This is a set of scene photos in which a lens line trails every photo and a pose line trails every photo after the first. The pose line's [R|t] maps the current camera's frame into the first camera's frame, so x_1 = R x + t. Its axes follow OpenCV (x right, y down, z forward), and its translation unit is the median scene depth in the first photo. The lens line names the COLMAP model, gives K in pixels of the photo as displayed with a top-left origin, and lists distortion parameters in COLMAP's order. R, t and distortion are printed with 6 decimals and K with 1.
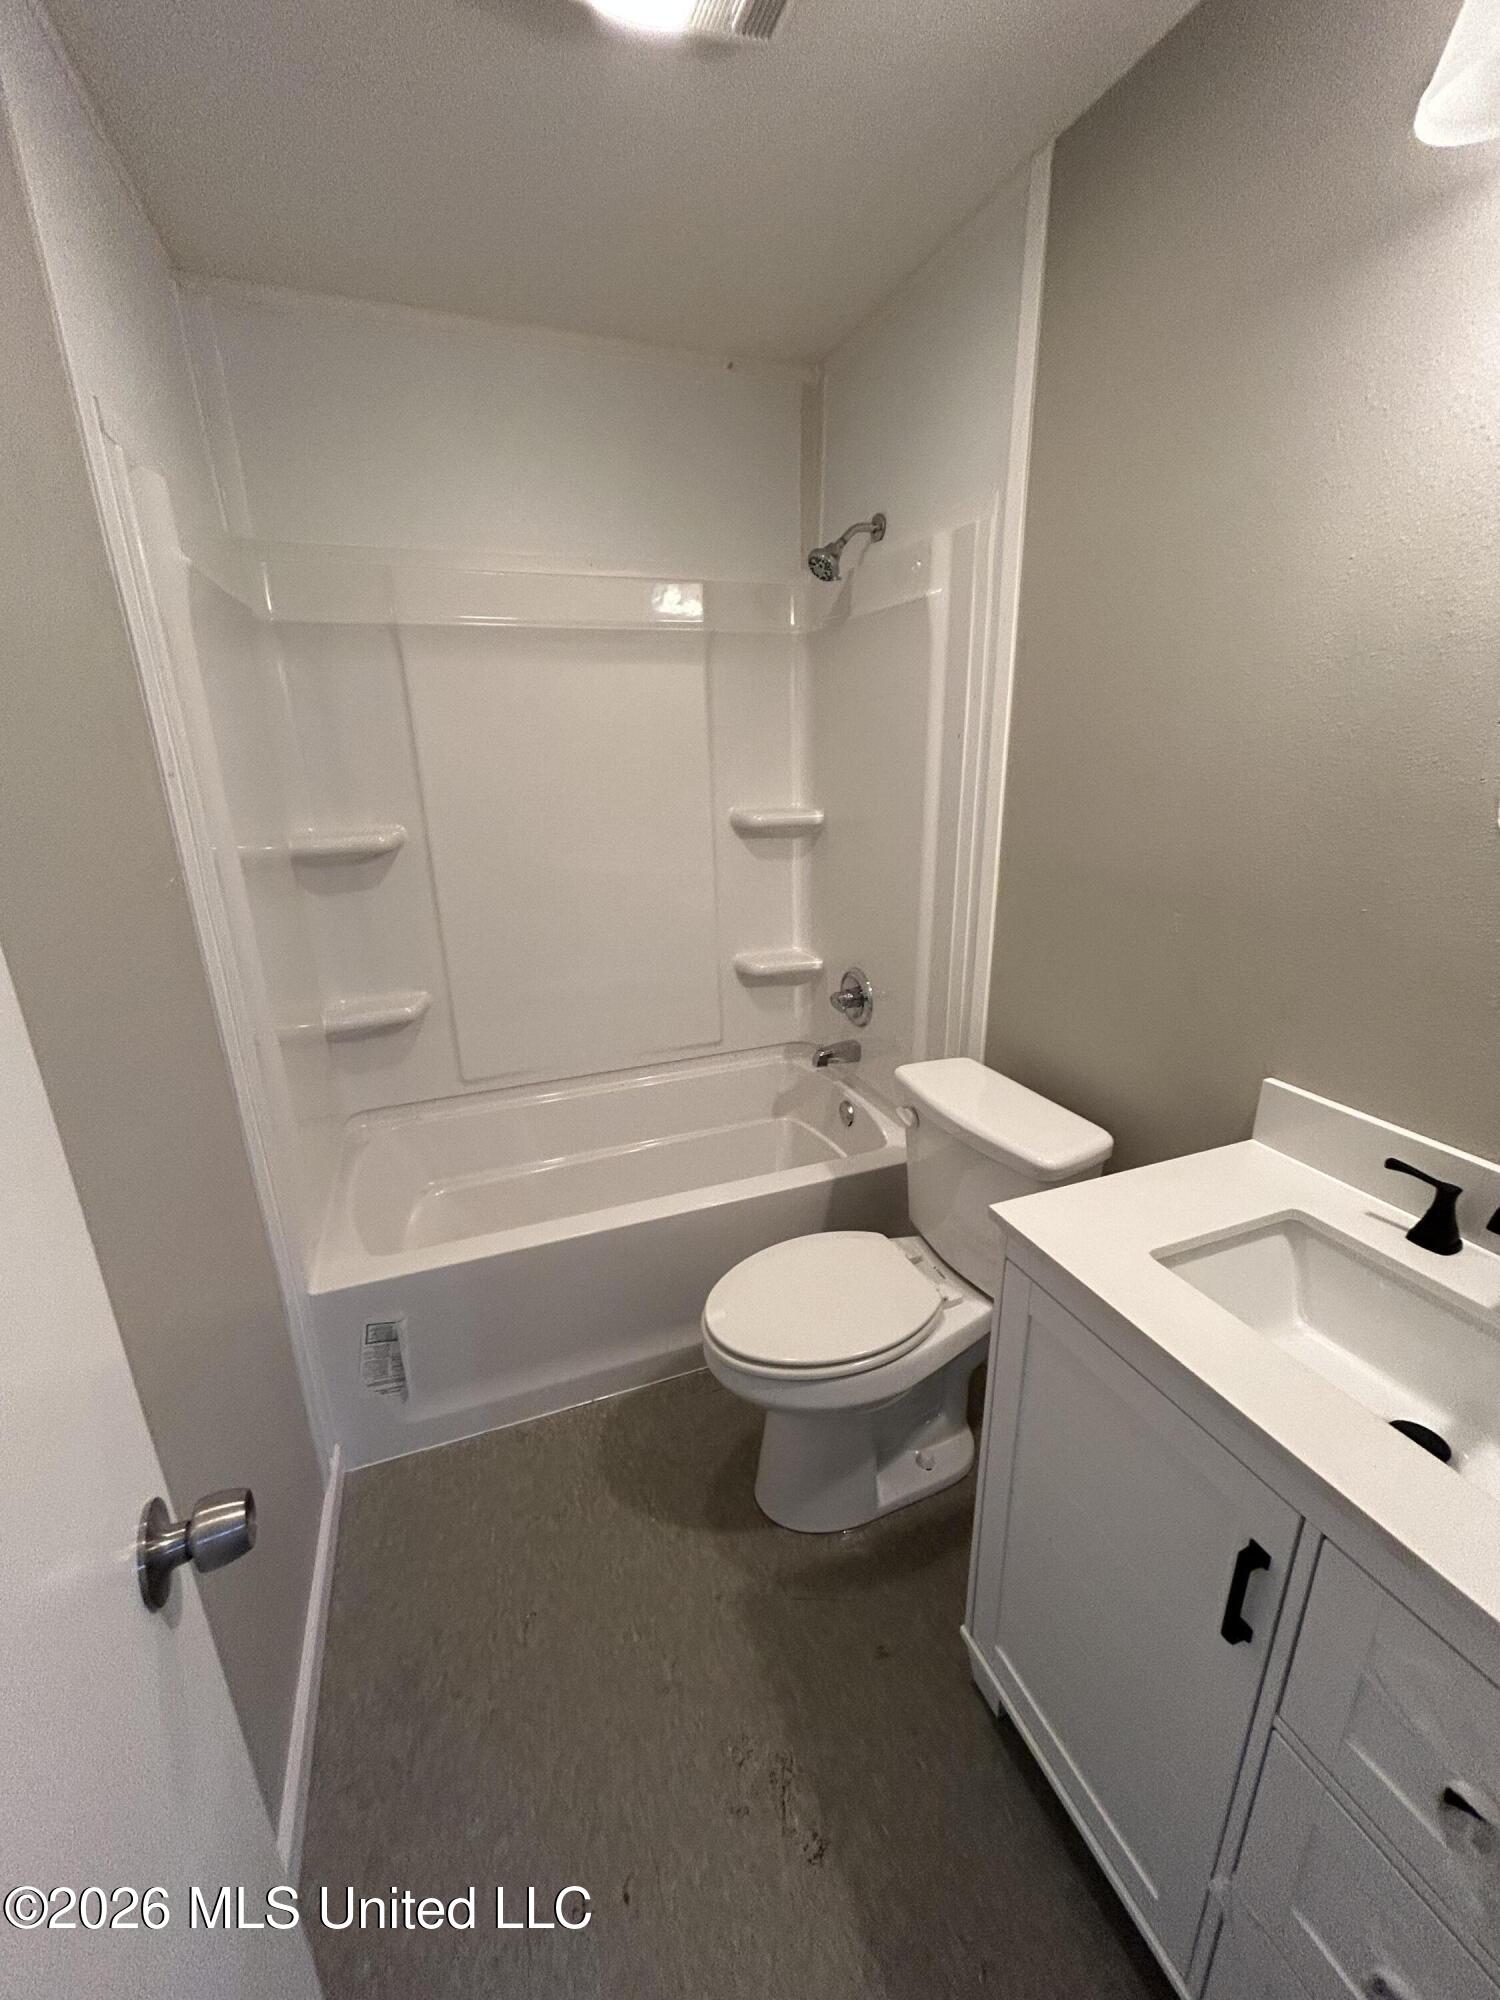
lens RADIAL K [[800.0, 0, 751.2], [0, 800.0, 1001.3], [0, 0, 1]] dist [0.003062, -0.000115]
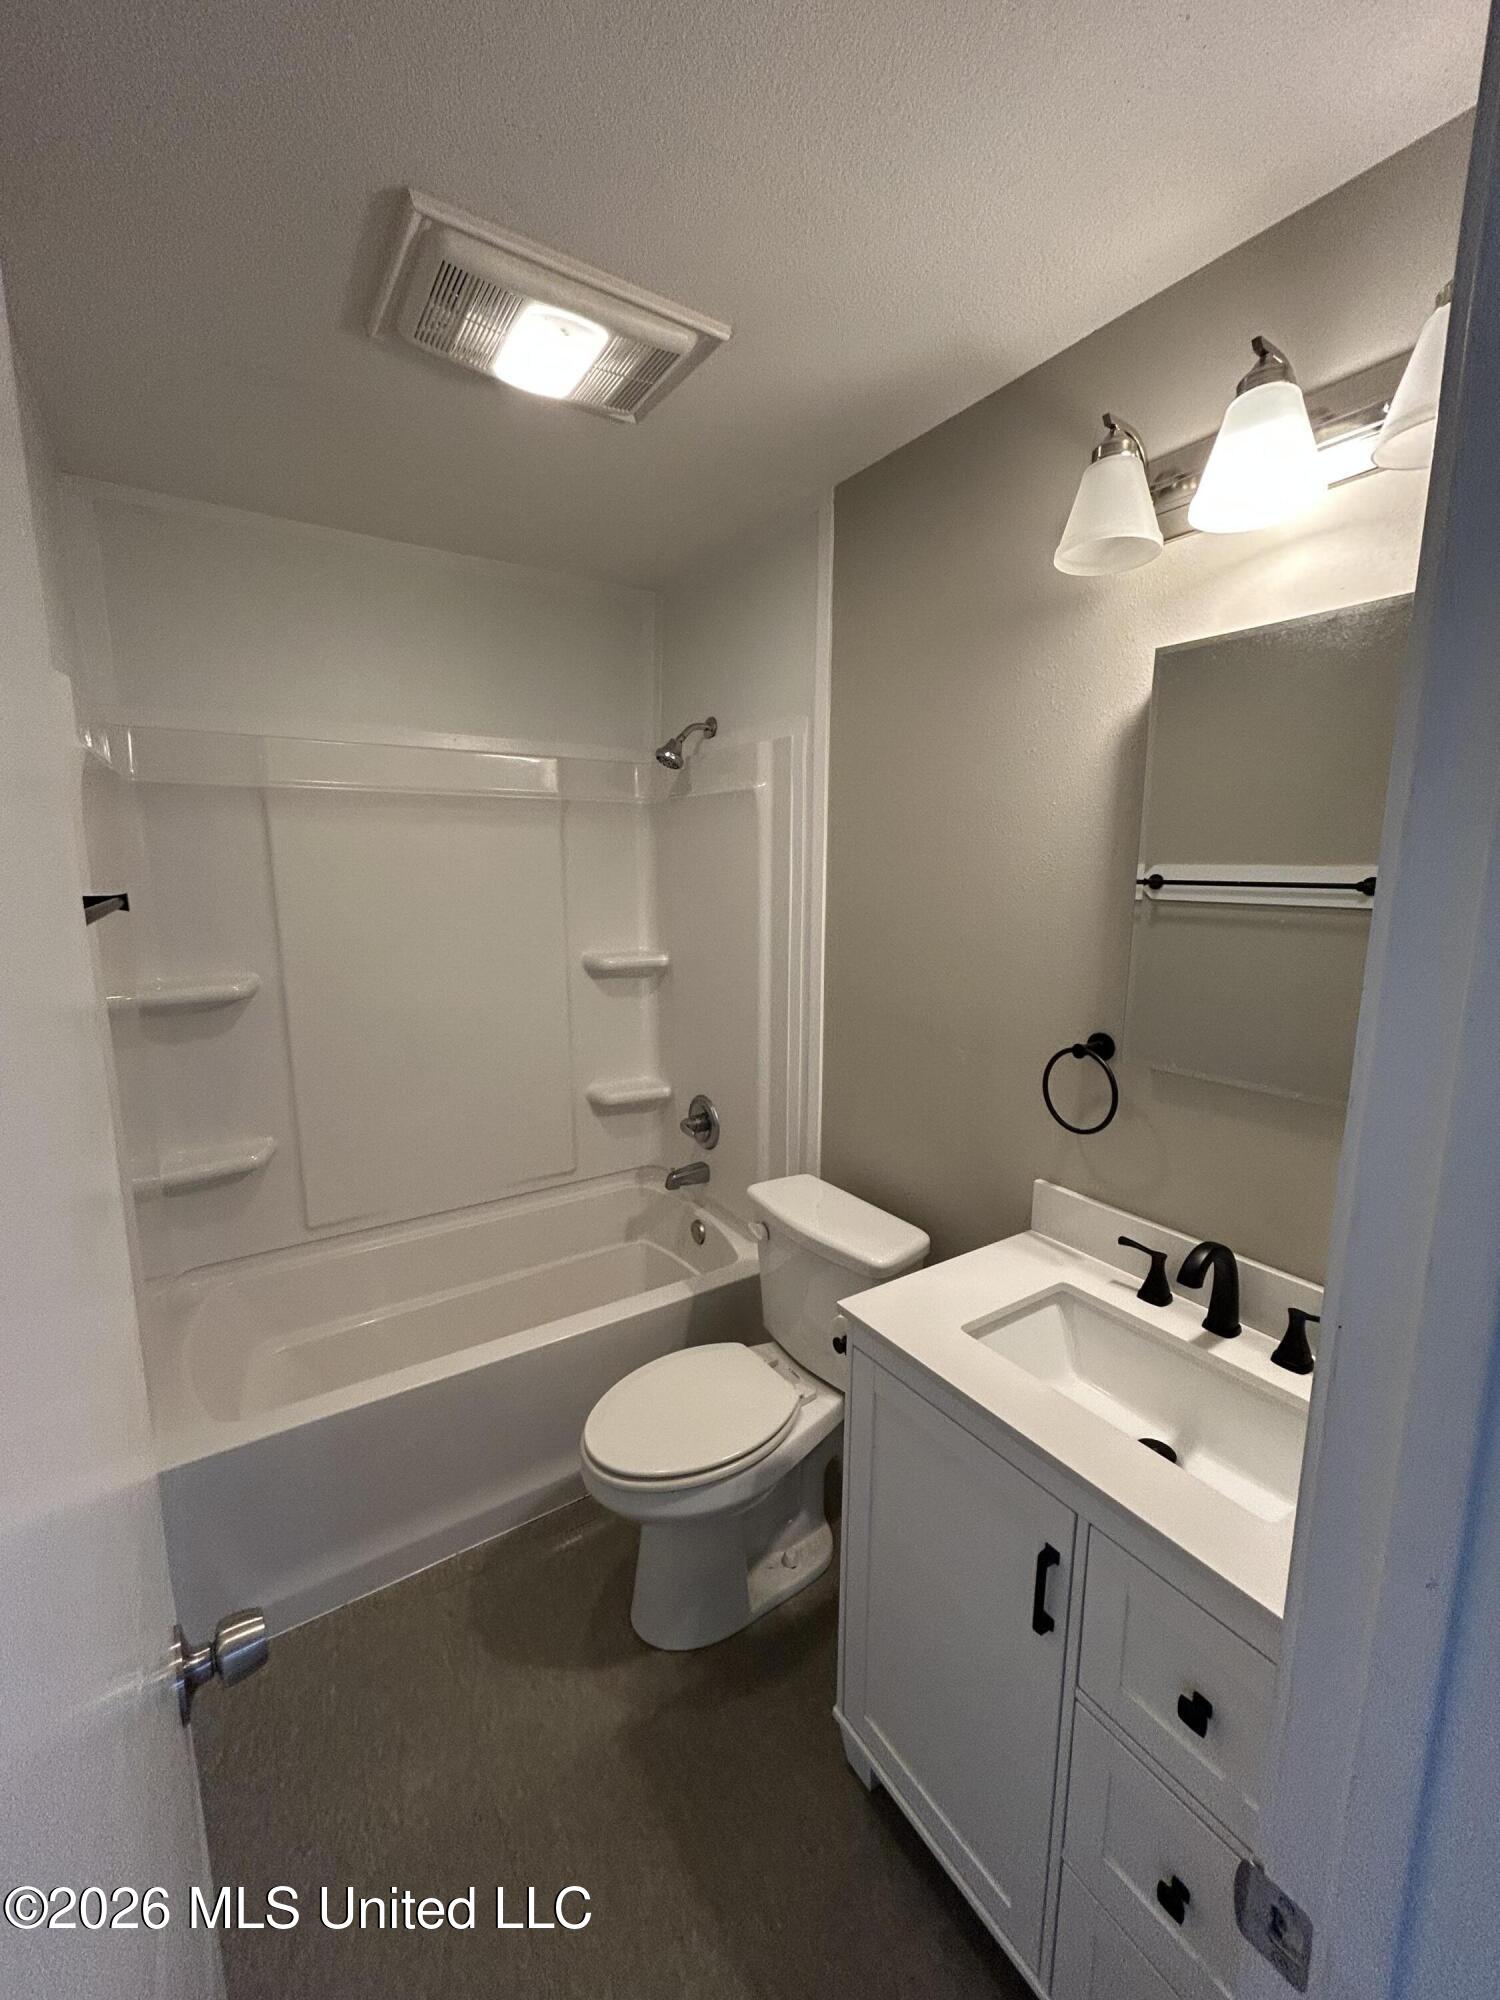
lens RADIAL K [[800.0, 0, 755.3], [0, 800.0, 998.9], [0, 0, 1]] dist [0.003062, -0.000115]
pose [[0.975161, -0.013281, 0.221097, -0.055453], [0.044691, 0.989469, -0.137674, -0.024754], [-0.216940, 0.144136, 0.965485, -0.134953]]
